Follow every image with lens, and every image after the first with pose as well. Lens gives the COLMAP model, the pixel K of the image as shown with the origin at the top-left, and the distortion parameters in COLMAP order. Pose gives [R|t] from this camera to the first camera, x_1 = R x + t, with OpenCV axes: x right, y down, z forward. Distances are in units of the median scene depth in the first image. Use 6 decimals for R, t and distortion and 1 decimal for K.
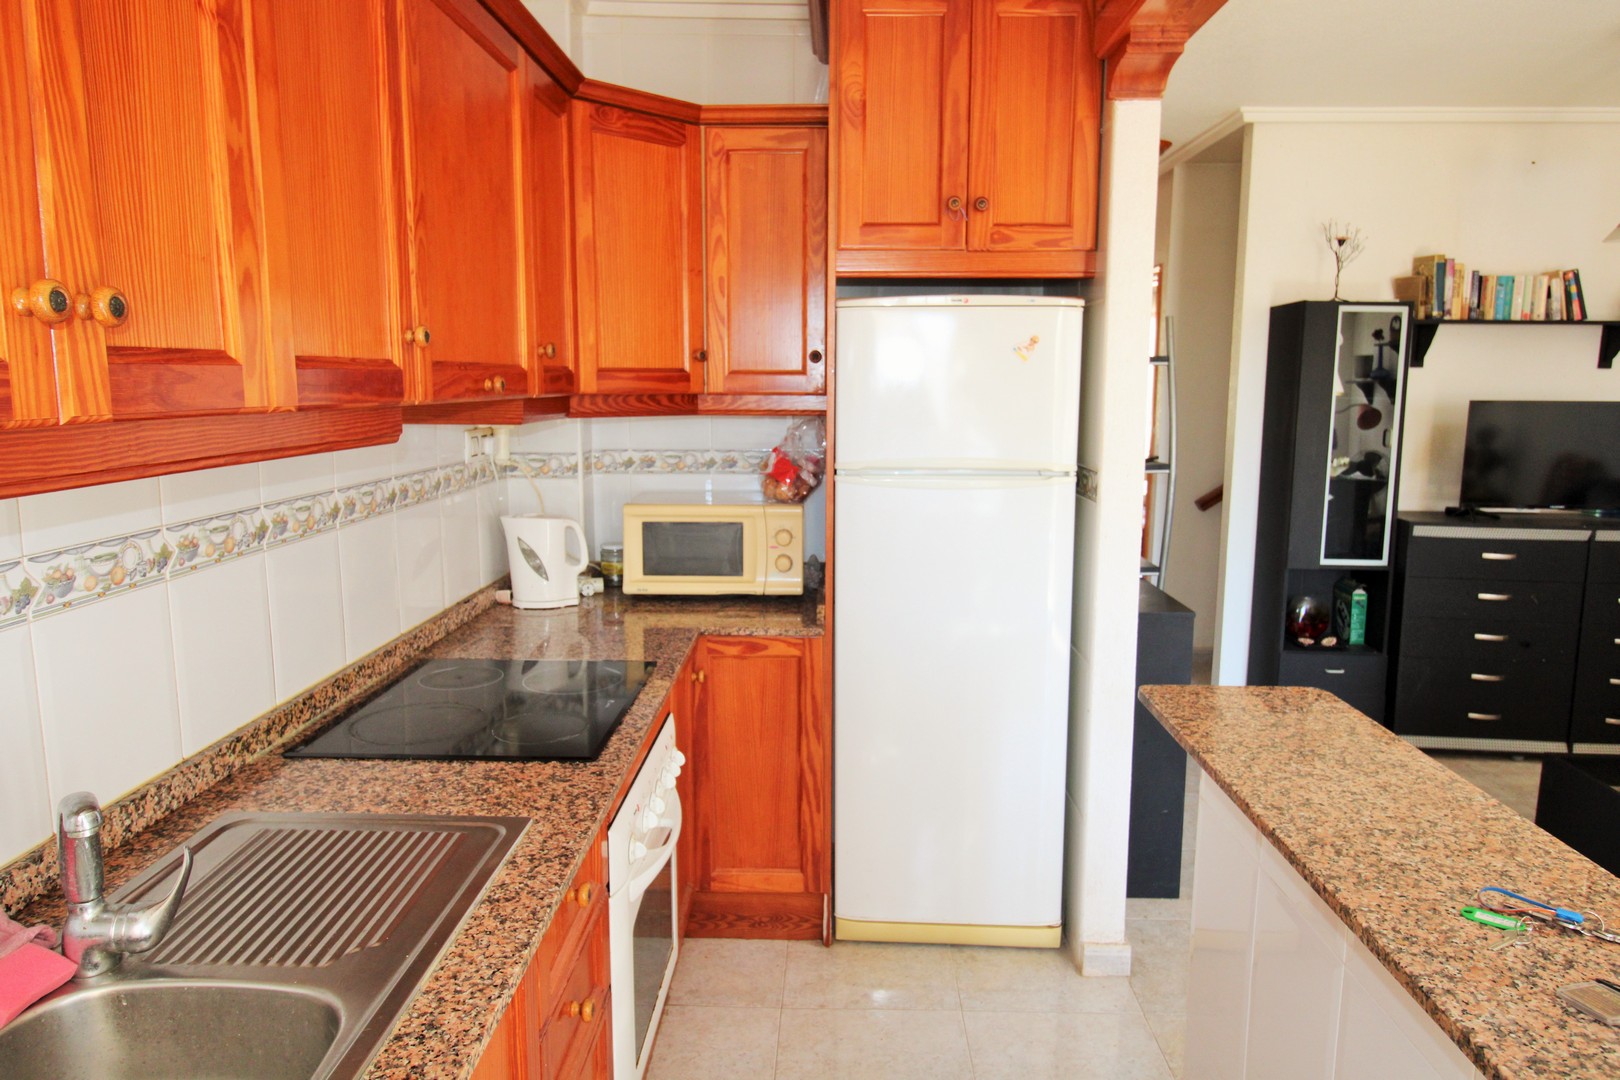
lens RADIAL K [[1027.1, 0, 814.2], [0, 1027.1, 531.2], [0, 0, 1]] dist [0.002484, -0.003923]
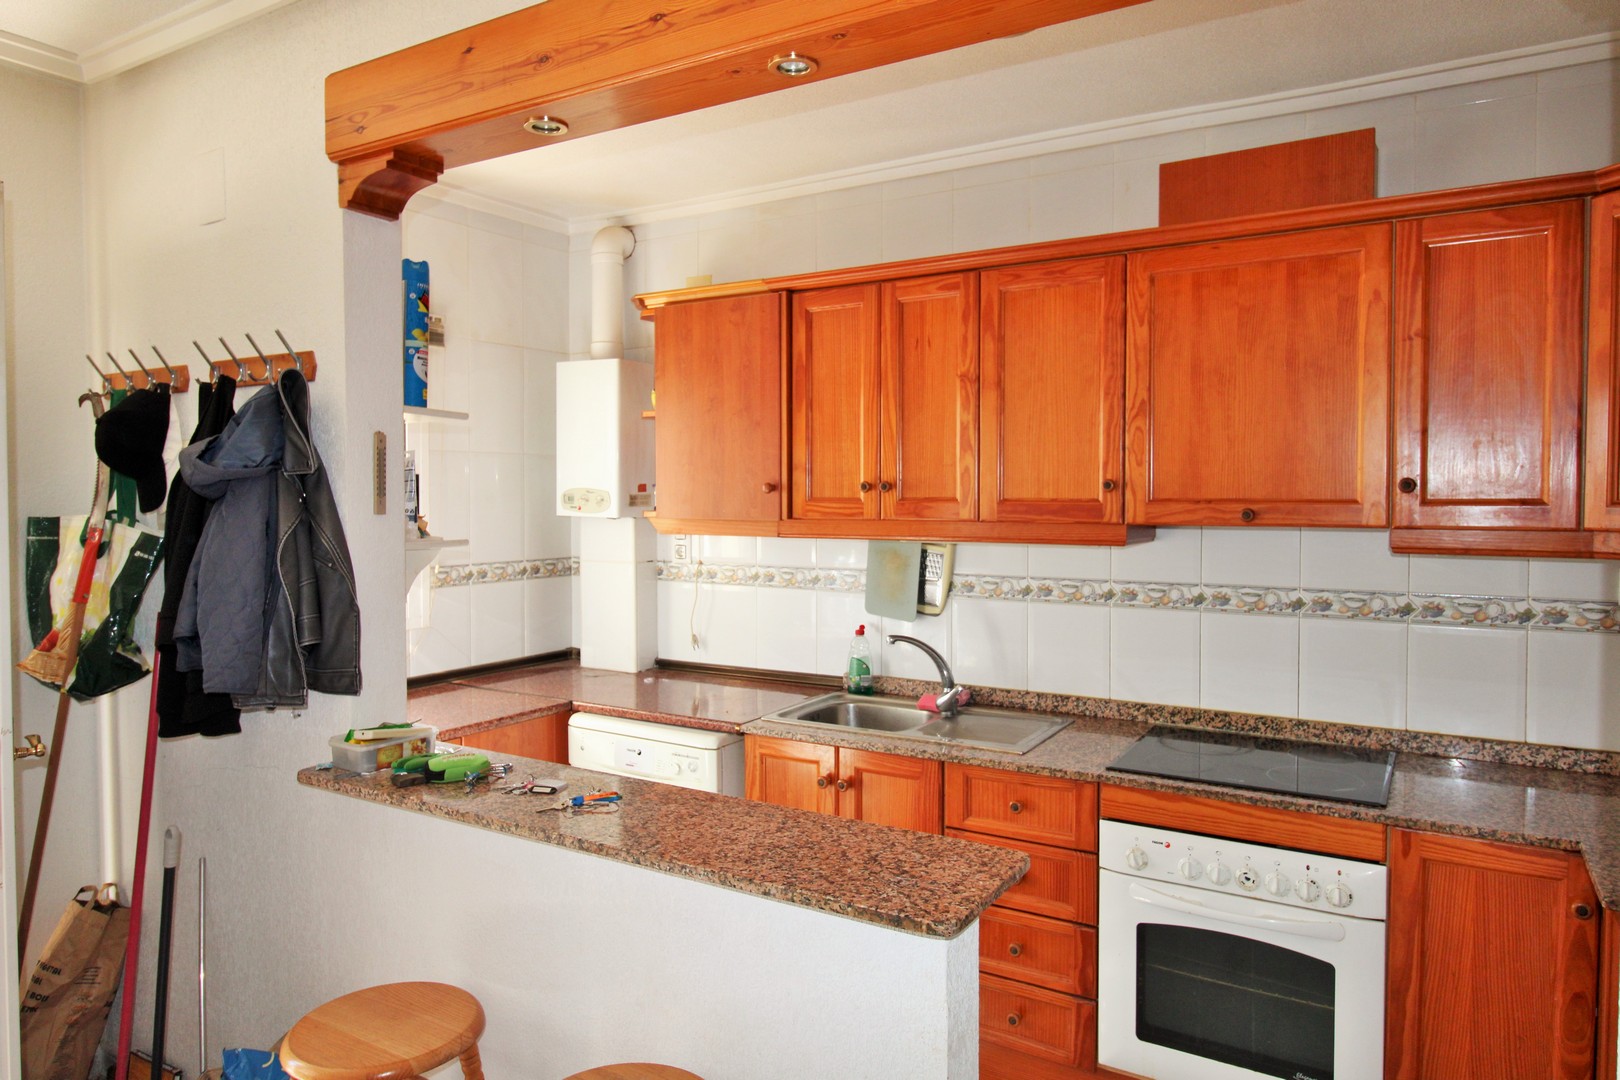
lens RADIAL K [[1027.1, 0, 810.1], [0, 1027.1, 532.8], [0, 0, 1]] dist [0.002484, -0.003923]
pose [[-0.500666, 0.030895, -0.865089, 1.412796], [-0.128903, 0.985560, 0.109799, -0.241515], [0.855989, 0.166485, -0.489454, 1.460090]]
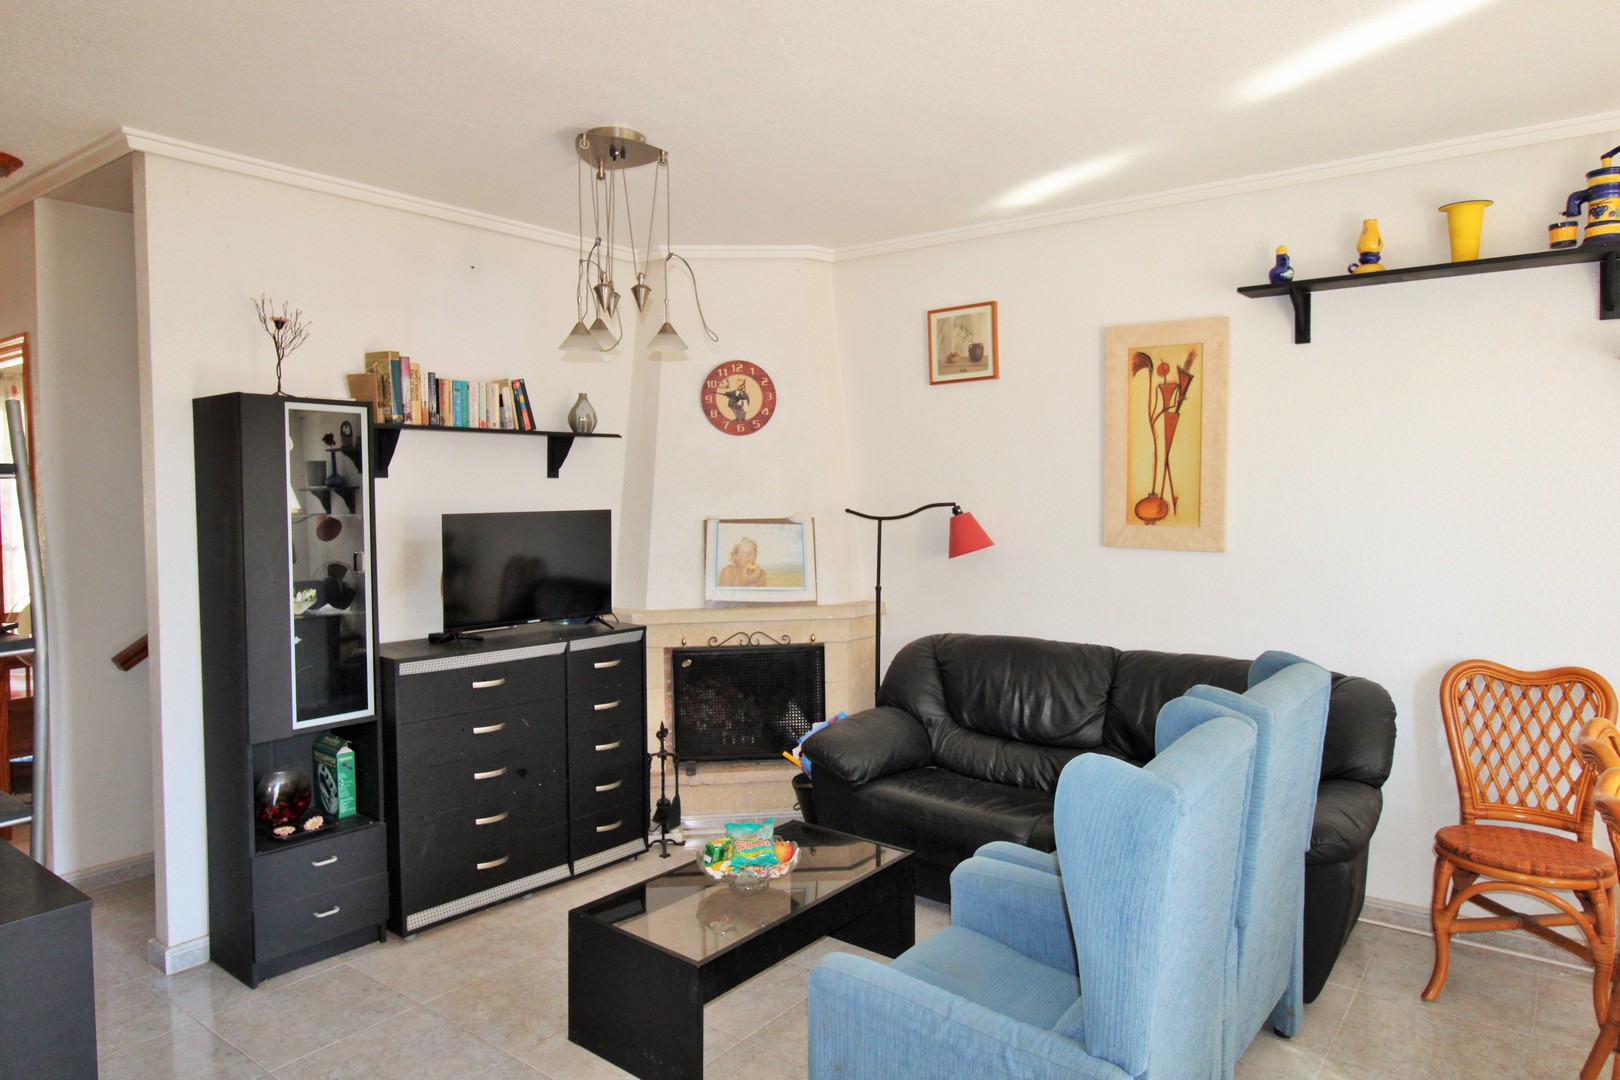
lens RADIAL K [[1027.1, 0, 812.1], [0, 1027.1, 522.4], [0, 0, 1]] dist [0.002484, -0.003923]
pose [[0.591749, -0.036644, 0.805289, 0.104266], [0.122974, 0.991378, -0.045253, -0.038895], [-0.796687, 0.125808, 0.591153, 0.207160]]
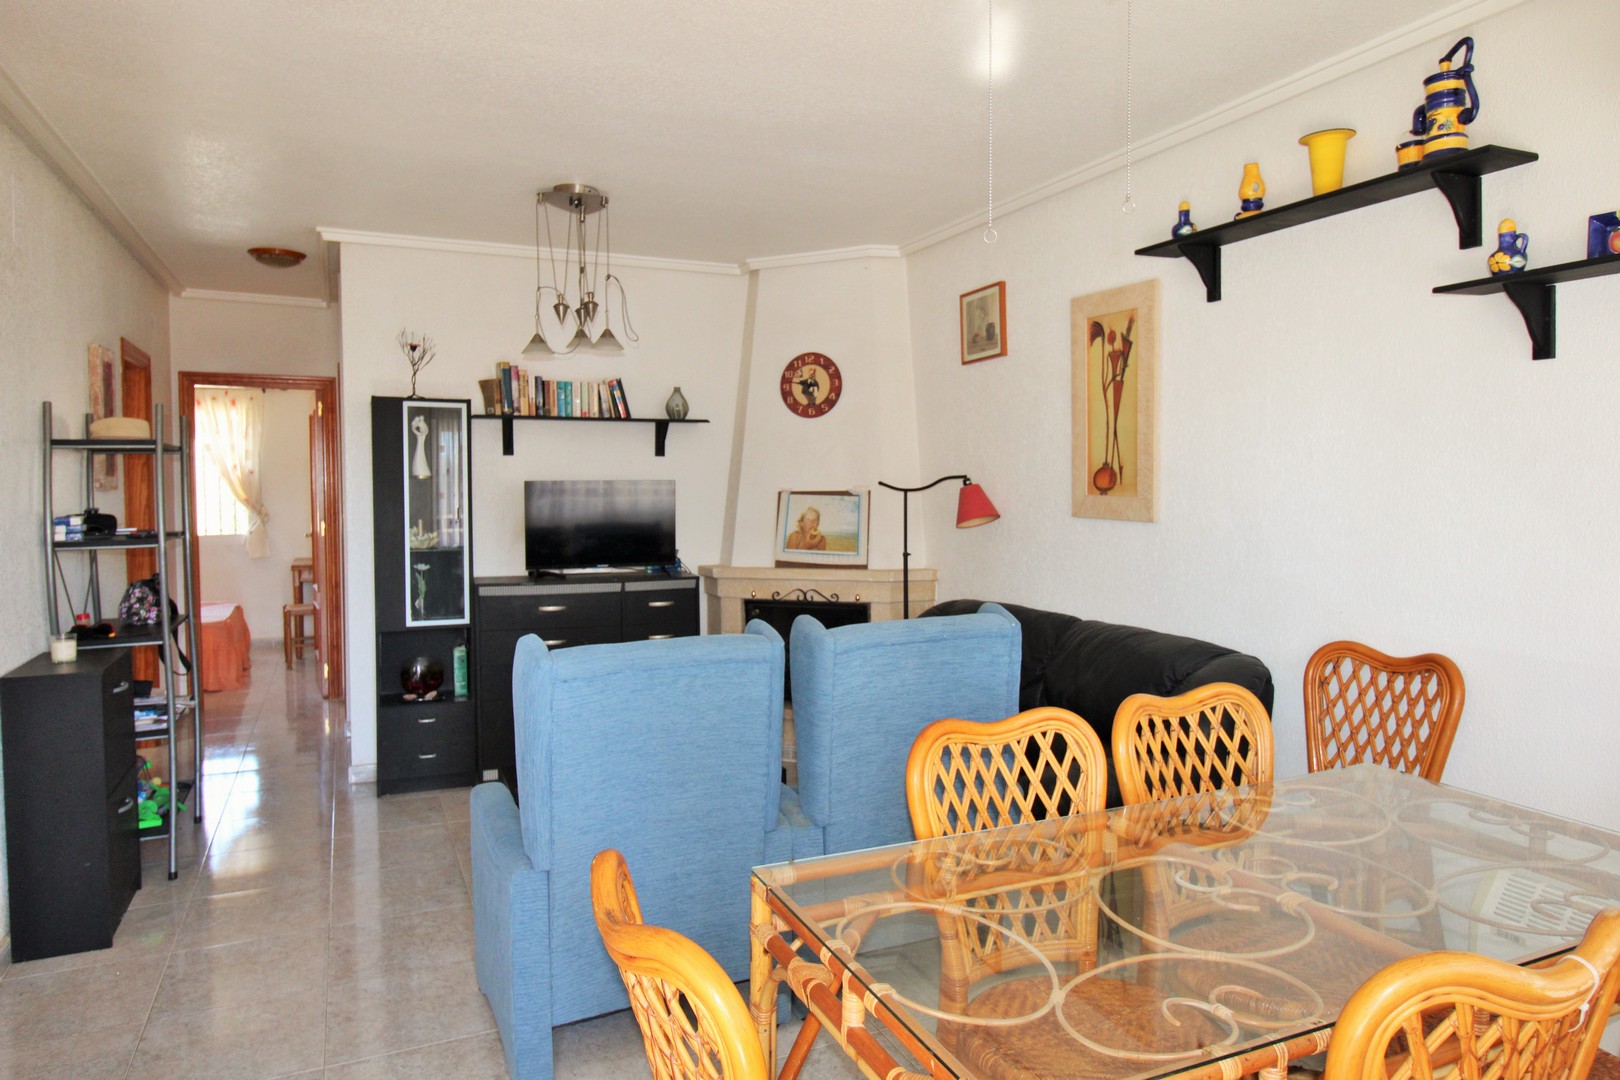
lens RADIAL K [[1027.1, 0, 798.0], [0, 1027.1, 522.5], [0, 0, 1]] dist [0.002484, -0.003923]
pose [[0.905153, -0.023710, 0.424423, 0.398095], [0.068335, 0.993574, -0.090230, 0.049503], [-0.419557, 0.110675, 0.900957, -0.207423]]
